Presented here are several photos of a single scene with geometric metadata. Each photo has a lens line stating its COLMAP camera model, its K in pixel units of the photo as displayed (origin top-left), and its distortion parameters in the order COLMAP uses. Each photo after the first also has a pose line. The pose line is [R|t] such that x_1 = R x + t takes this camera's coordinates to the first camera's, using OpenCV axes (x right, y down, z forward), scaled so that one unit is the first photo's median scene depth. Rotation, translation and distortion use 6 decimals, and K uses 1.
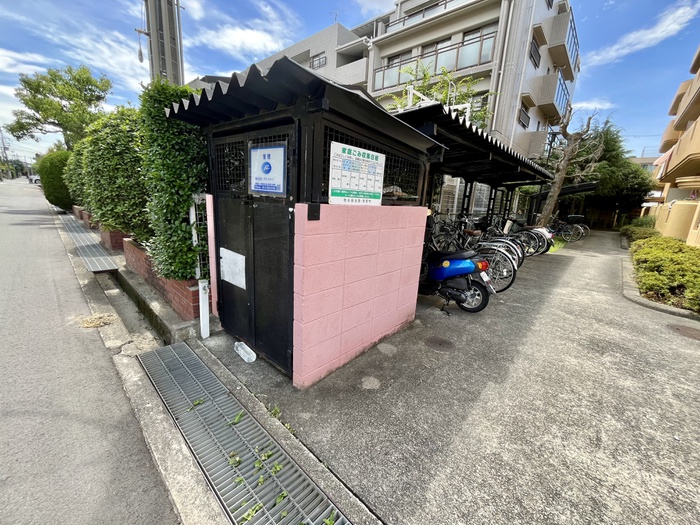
lens RADIAL K [[284.6, 0, 350.4], [0, 284.6, 260.0], [0, 0, 1]] dist [-0.000667, -0.000244]
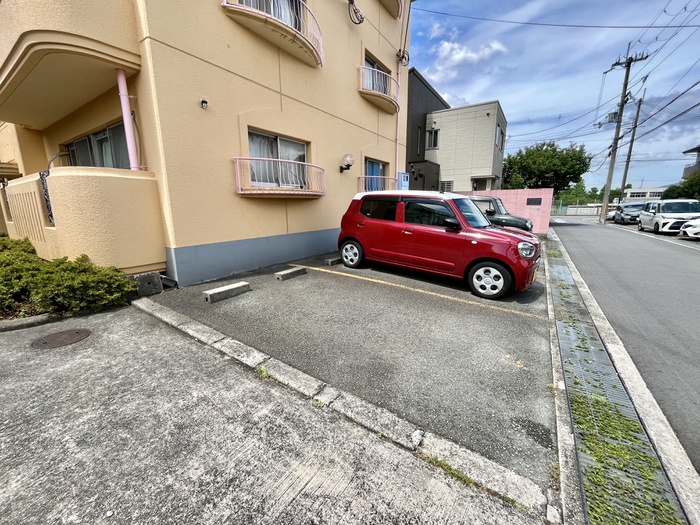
lens RADIAL K [[284.6, 0, 351.6], [0, 284.6, 263.0], [0, 0, 1]] dist [-0.000667, -0.000244]
pose [[-0.171875, -0.250505, 0.952736, 0.067347], [0.207762, 0.936158, 0.283626, -0.006437], [-0.962961, 0.246690, -0.108857, 0.042938]]
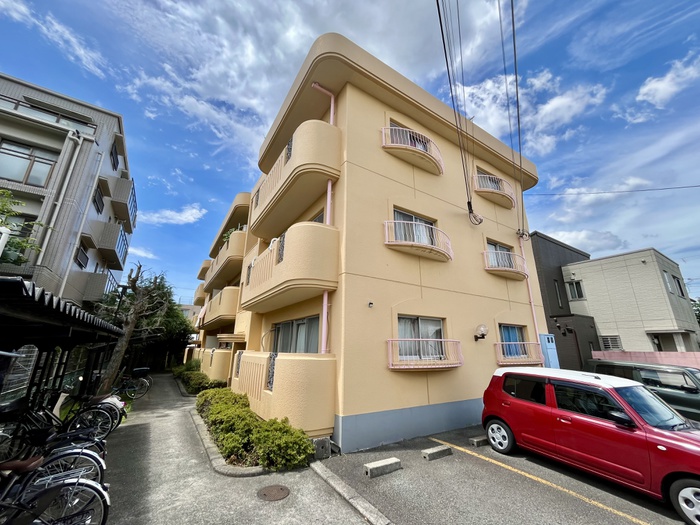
lens RADIAL K [[284.6, 0, 349.7], [0, 284.6, 262.1], [0, 0, 1]] dist [-0.000667, -0.000244]
pose [[0.252623, 0.232078, 0.939320, -0.015834], [0.212802, 0.933710, -0.287924, -0.059001], [-0.943873, 0.272626, 0.186490, 0.051607]]
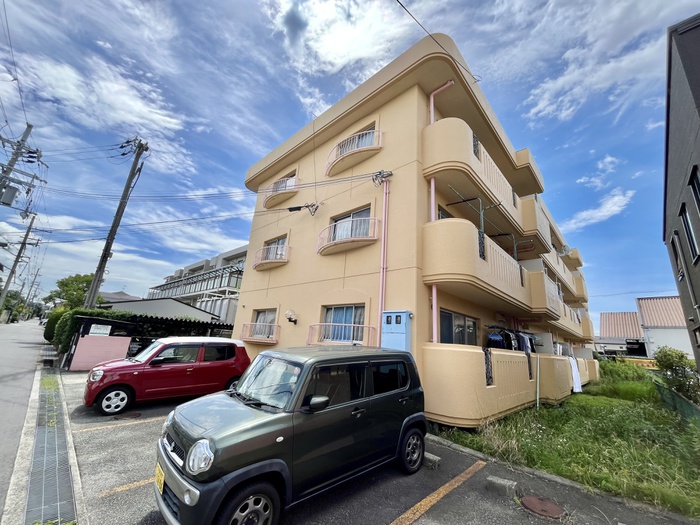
lens RADIAL K [[284.6, 0, 345.1], [0, 284.6, 263.8], [0, 0, 1]] dist [-0.000667, -0.000244]
pose [[0.999701, 0.013997, -0.020062, 0.769929], [-0.021780, 0.882677, -0.469475, 0.165702], [0.011138, 0.469772, 0.882718, -0.695457]]
